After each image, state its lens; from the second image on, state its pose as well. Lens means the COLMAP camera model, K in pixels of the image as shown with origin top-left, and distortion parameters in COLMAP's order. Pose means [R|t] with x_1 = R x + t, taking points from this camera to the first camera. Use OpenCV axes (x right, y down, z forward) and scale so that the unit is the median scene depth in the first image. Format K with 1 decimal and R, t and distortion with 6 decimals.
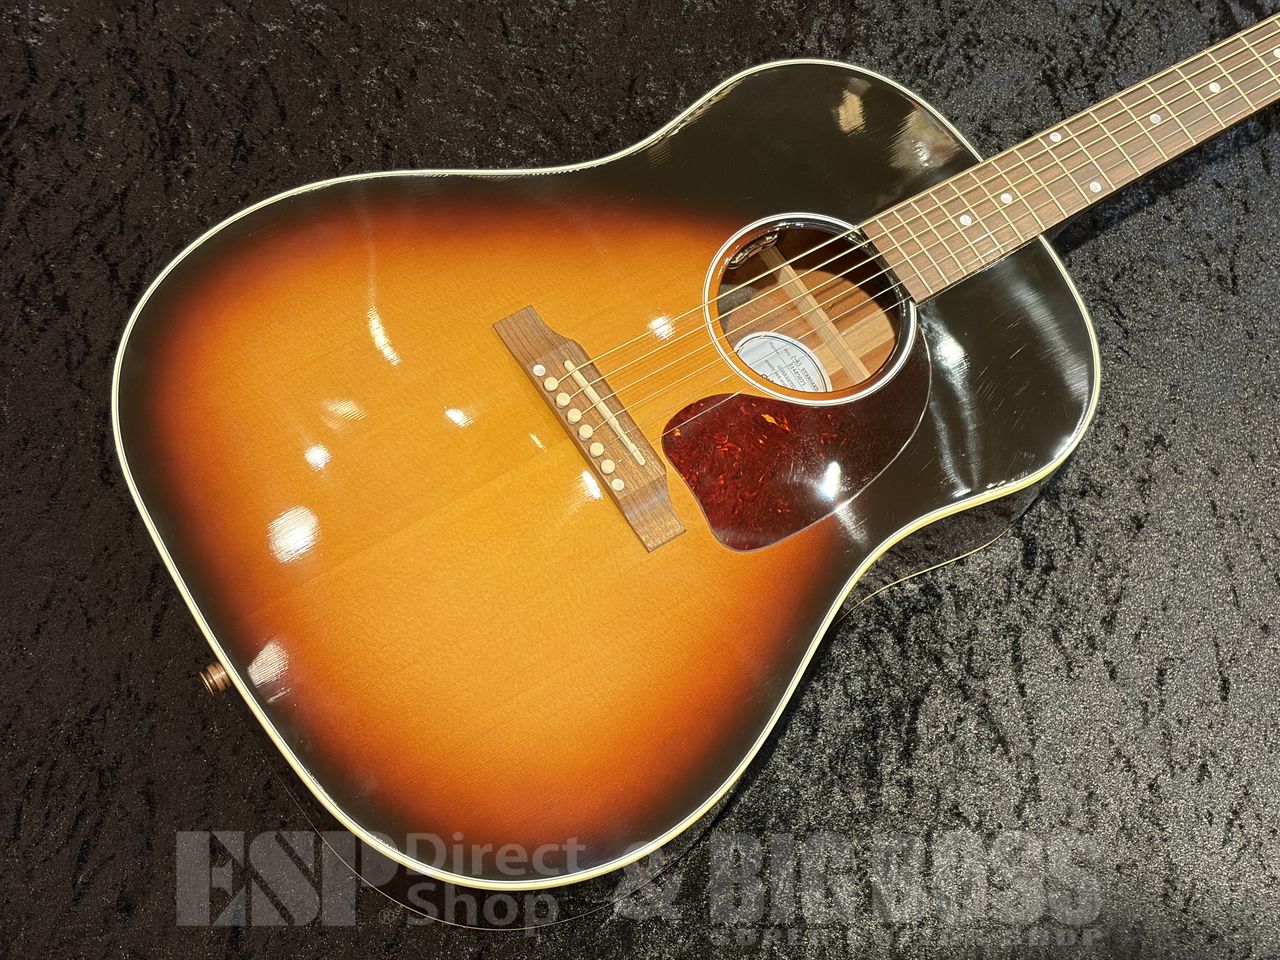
lens RADIAL K [[1913.0, 0, 660.8], [0, 1913.0, 477.8], [0, 0, 1]] dist [0.268075, -1.108542]
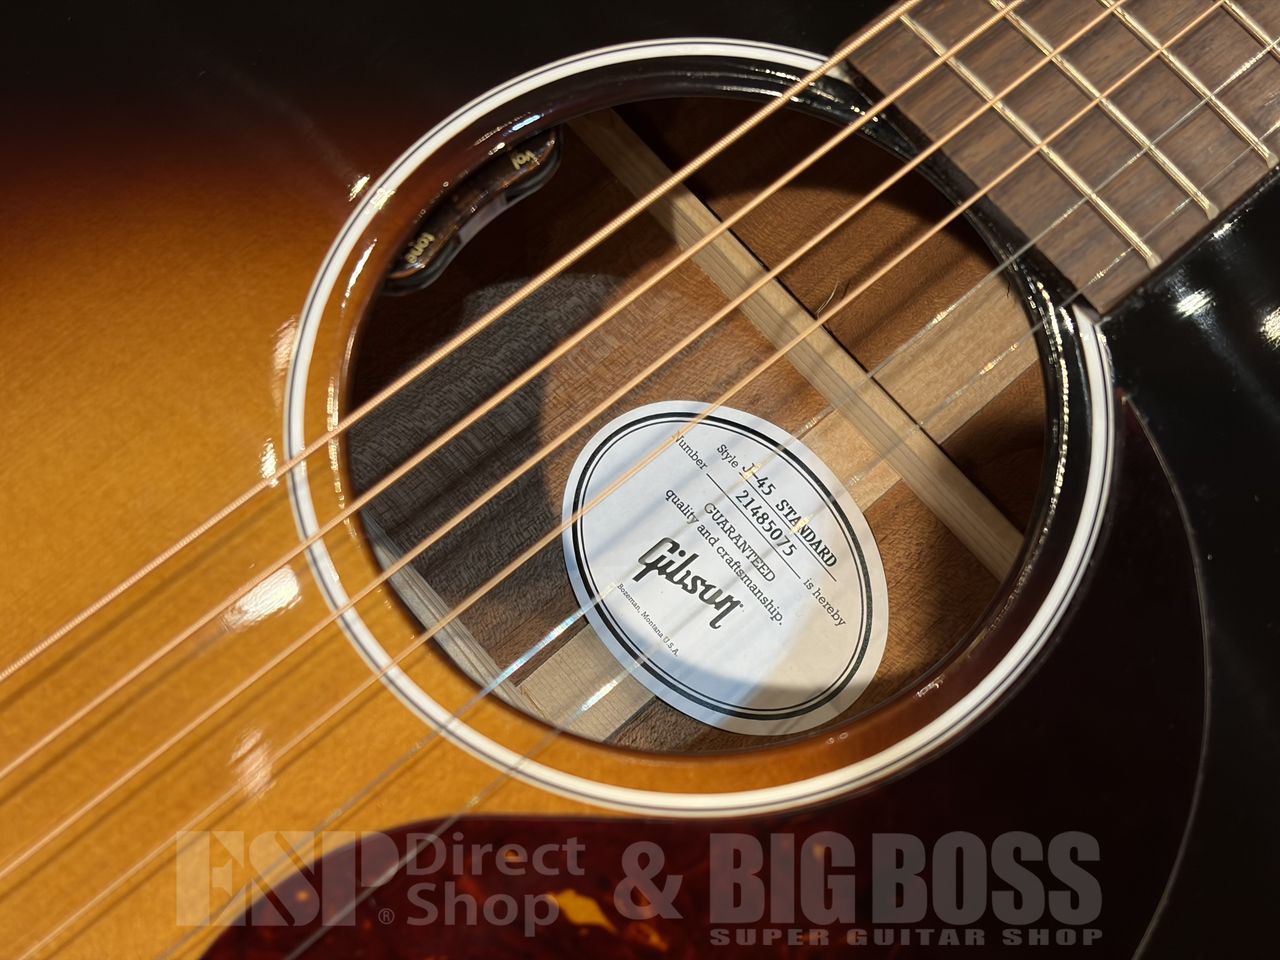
lens RADIAL K [[1913.0, 0, 660.8], [0, 1913.0, 477.8], [0, 0, 1]] dist [0.268075, -1.108542]
pose [[0.980511, -0.159565, -0.114617, 0.094940], [0.170096, 0.981416, 0.088828, -0.096099], [0.098313, -0.106592, 0.989430, 0.689650]]
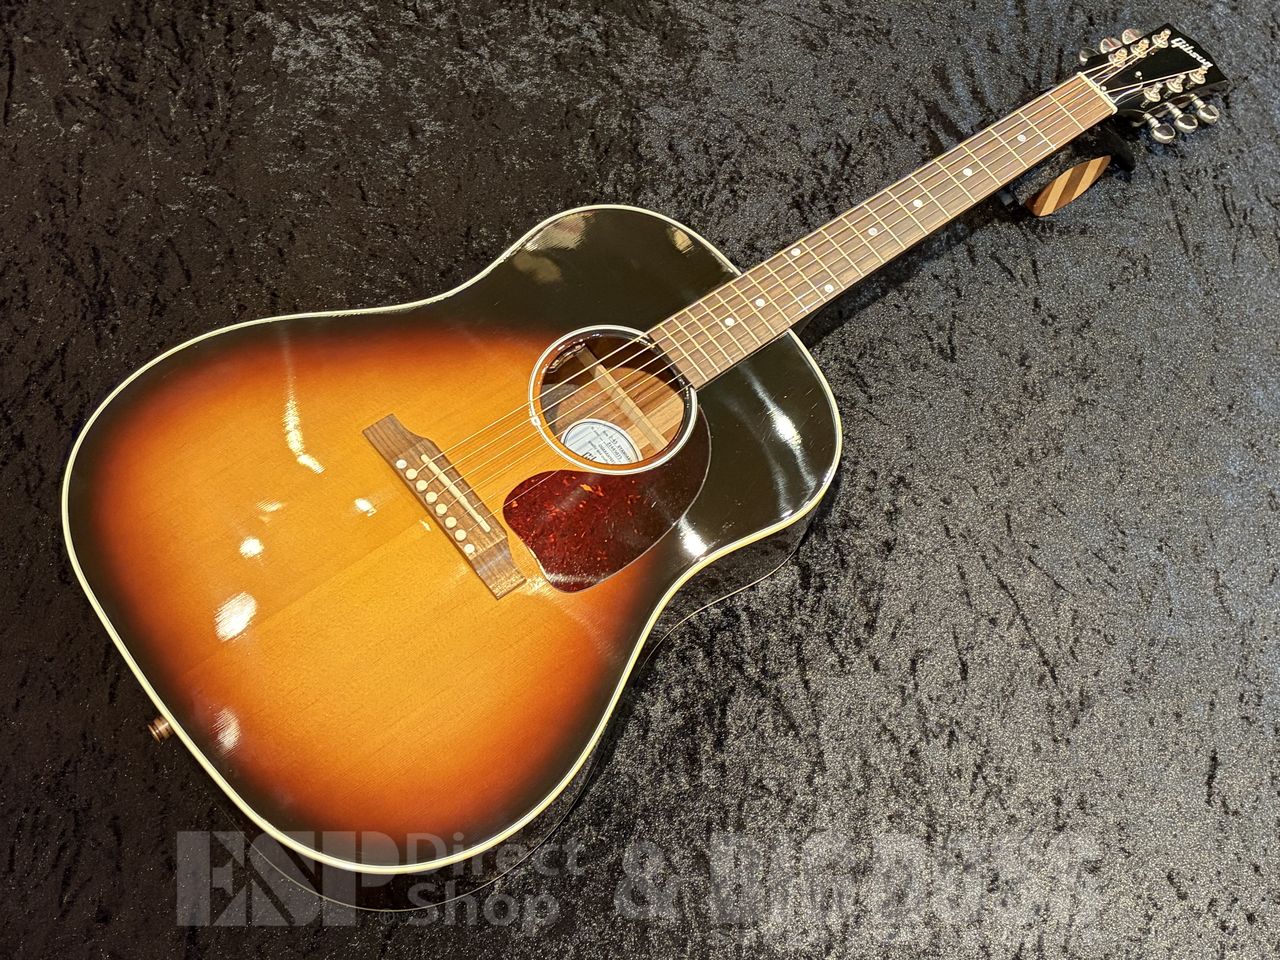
lens RADIAL K [[1721.8, 0, 640.0], [0, 1721.8, 480.0], [0, 0, 1]] dist [0.243601, -0.914219]
pose [[0.996164, -0.079351, 0.036876, 0.045790], [0.080643, 0.996129, -0.034974, 0.006509], [-0.033958, 0.037814, 0.998708, -0.135043]]
